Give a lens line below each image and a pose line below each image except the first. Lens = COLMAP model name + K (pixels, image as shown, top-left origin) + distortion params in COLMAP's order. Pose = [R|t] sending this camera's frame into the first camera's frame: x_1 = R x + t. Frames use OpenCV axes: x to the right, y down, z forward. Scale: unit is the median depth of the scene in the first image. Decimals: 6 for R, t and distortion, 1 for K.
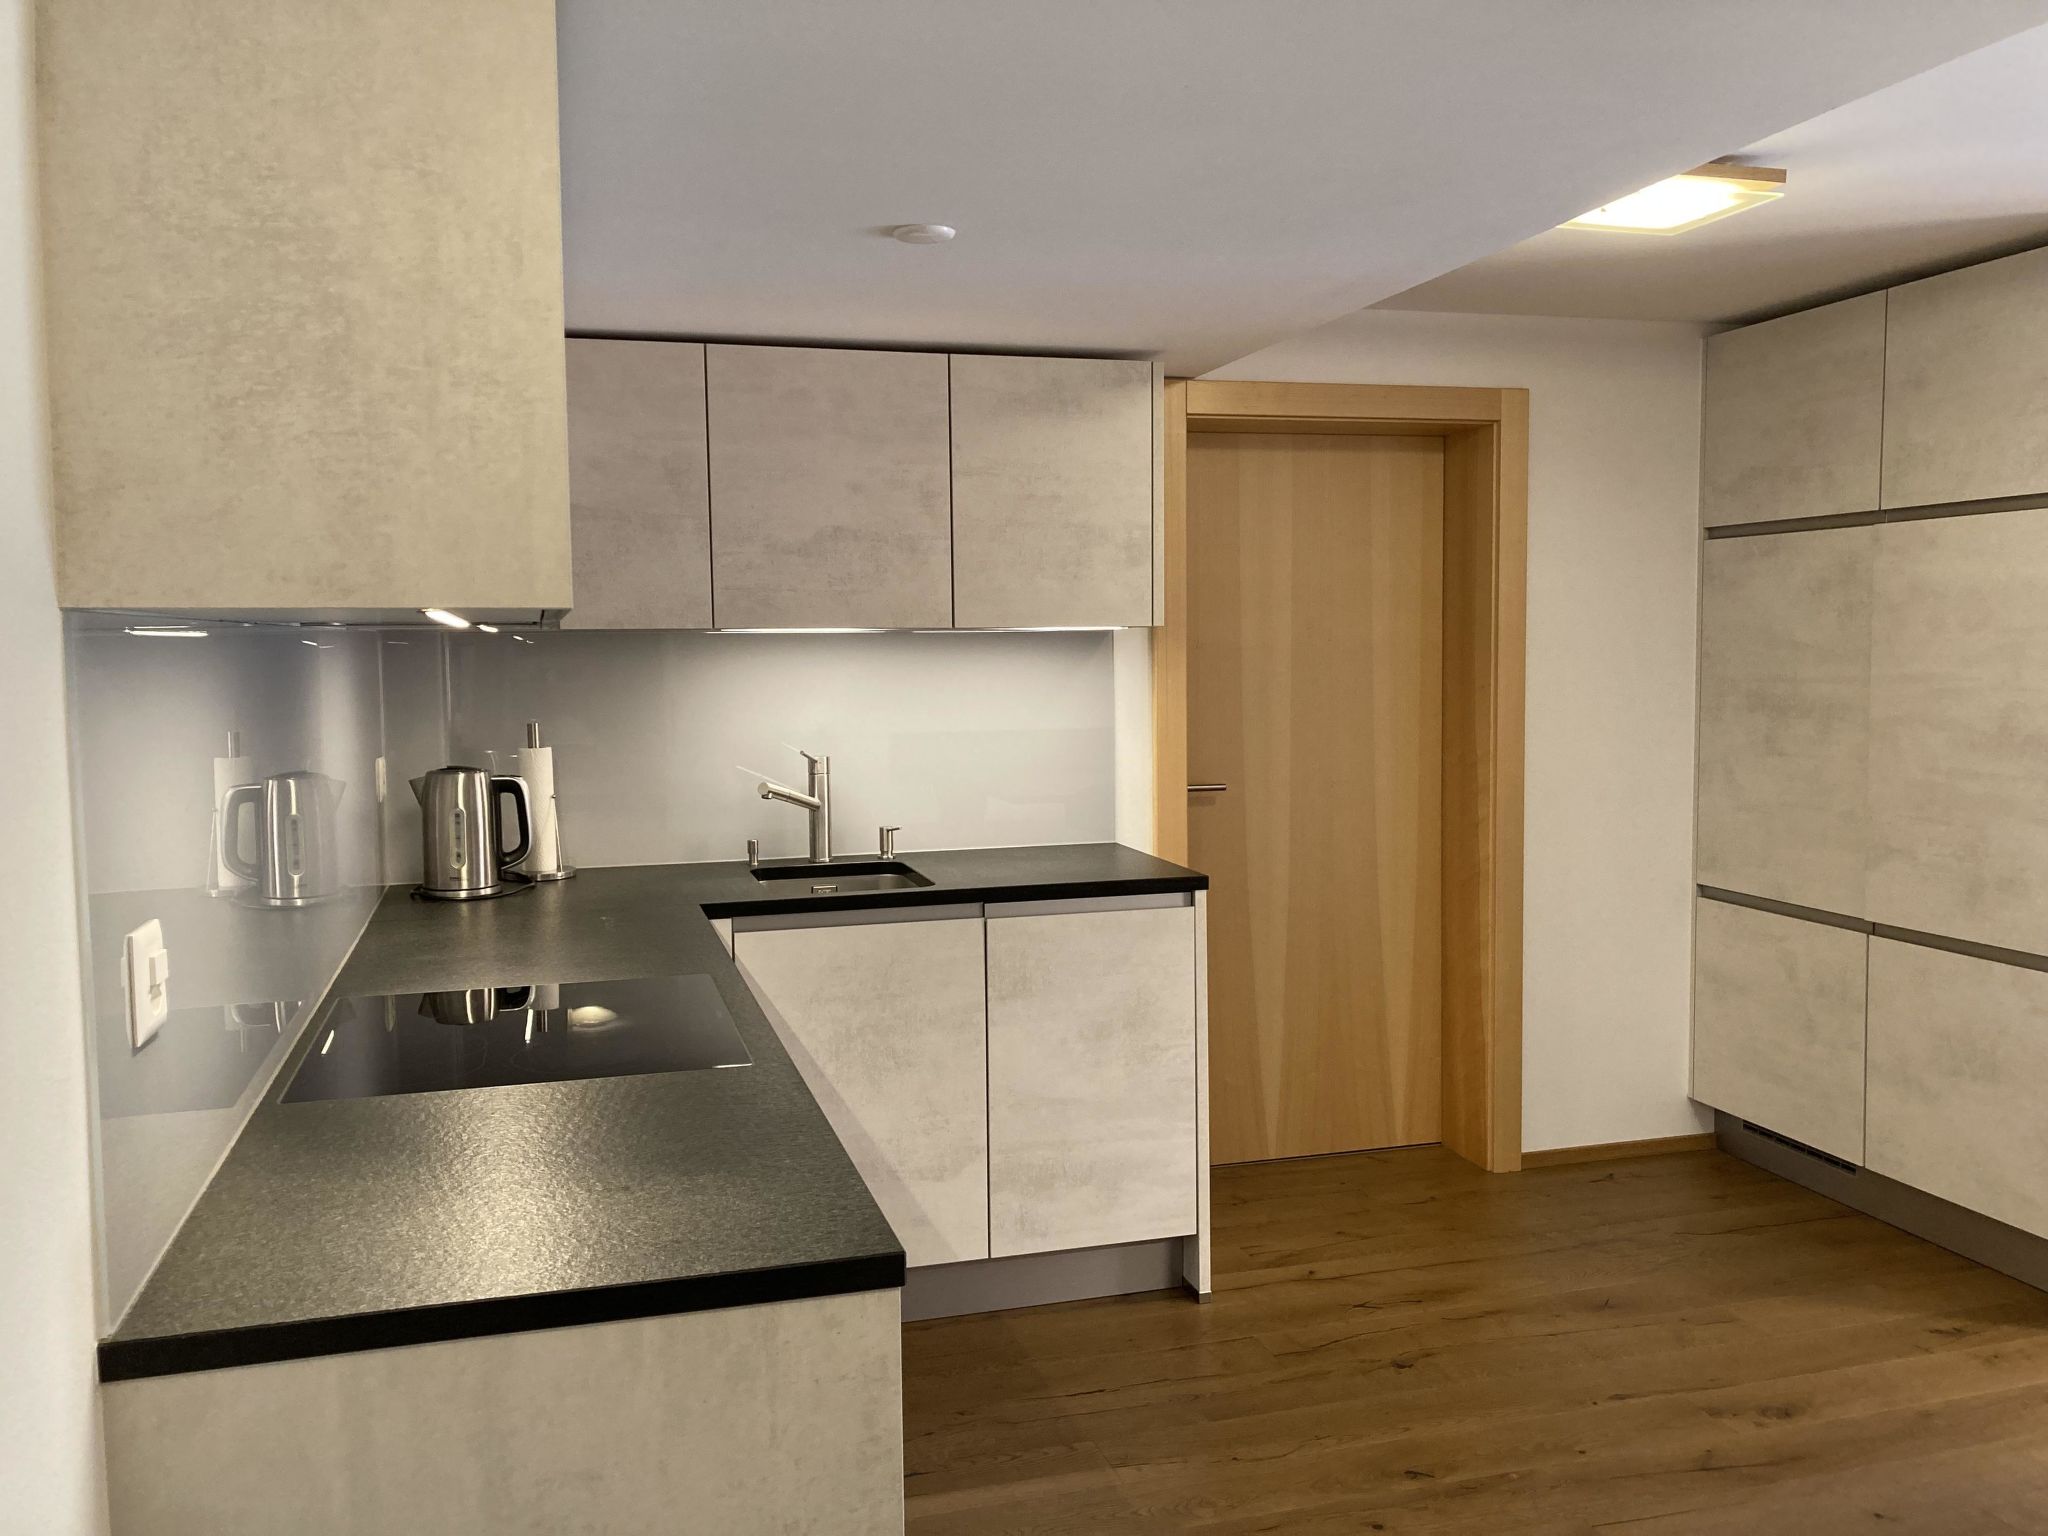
lens RADIAL K [[1686.8, 0, 1027.3], [0, 1686.8, 756.1], [0, 0, 1]] dist [0.048679, -0.050814]
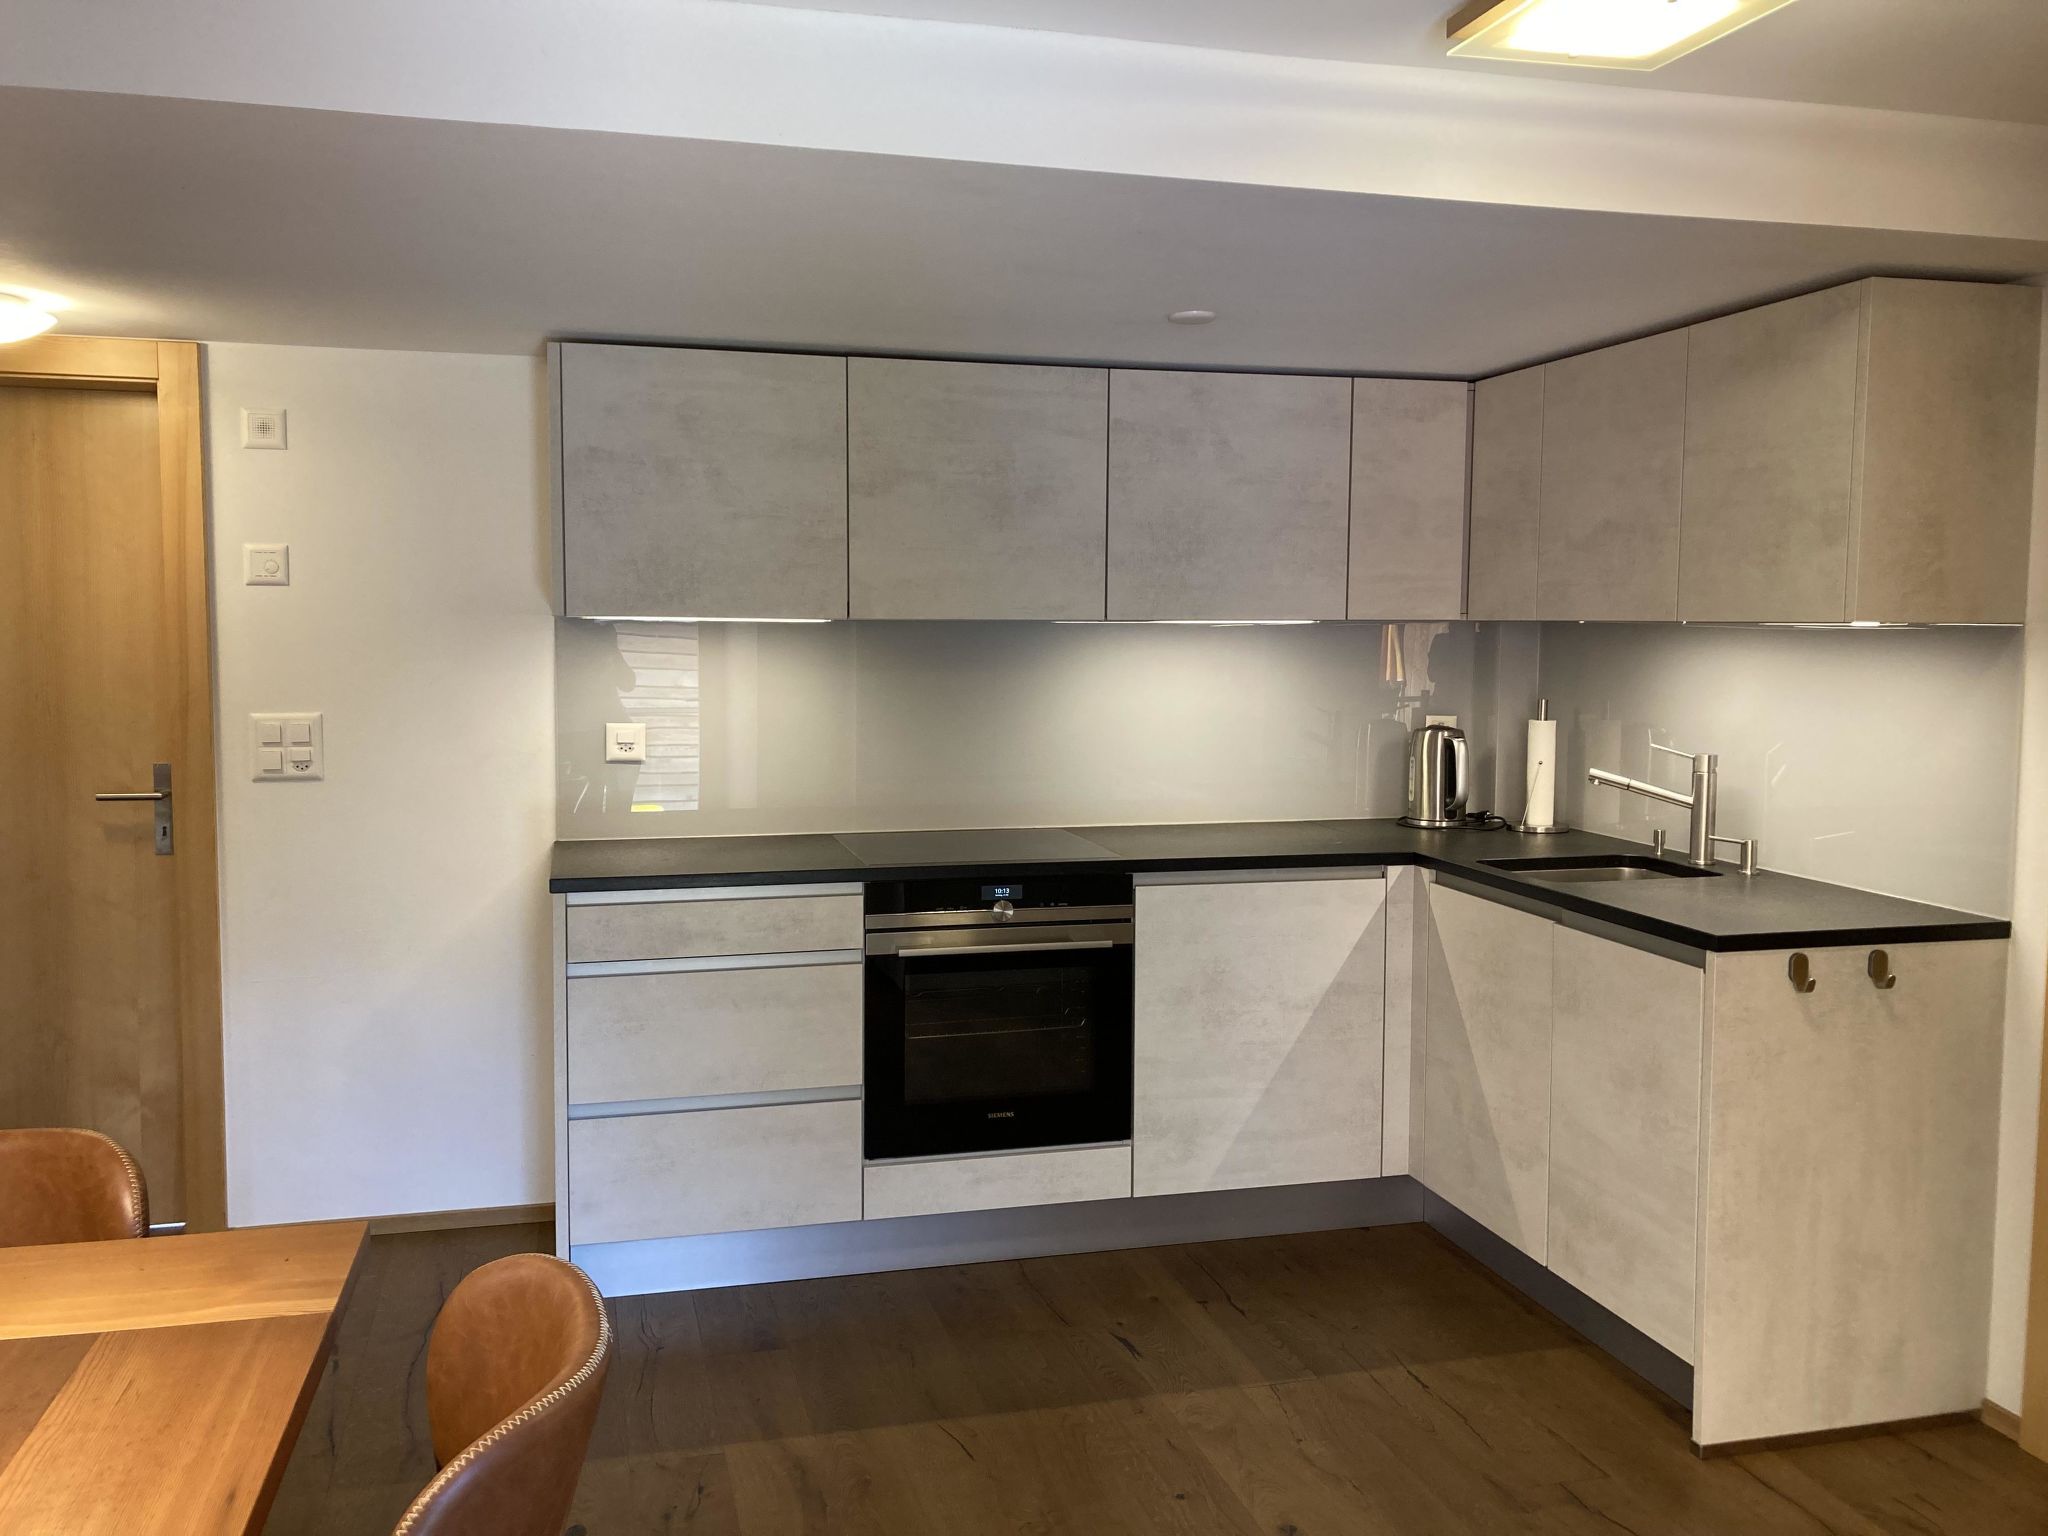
lens RADIAL K [[1686.8, 0, 1028.5], [0, 1686.8, 773.3], [0, 0, 1]] dist [0.048679, -0.050814]
pose [[-0.022725, 0.103302, -0.994390, 0.923875], [-0.074871, 0.991678, 0.104731, -0.066927], [0.996934, 0.076831, -0.014802, 0.688982]]
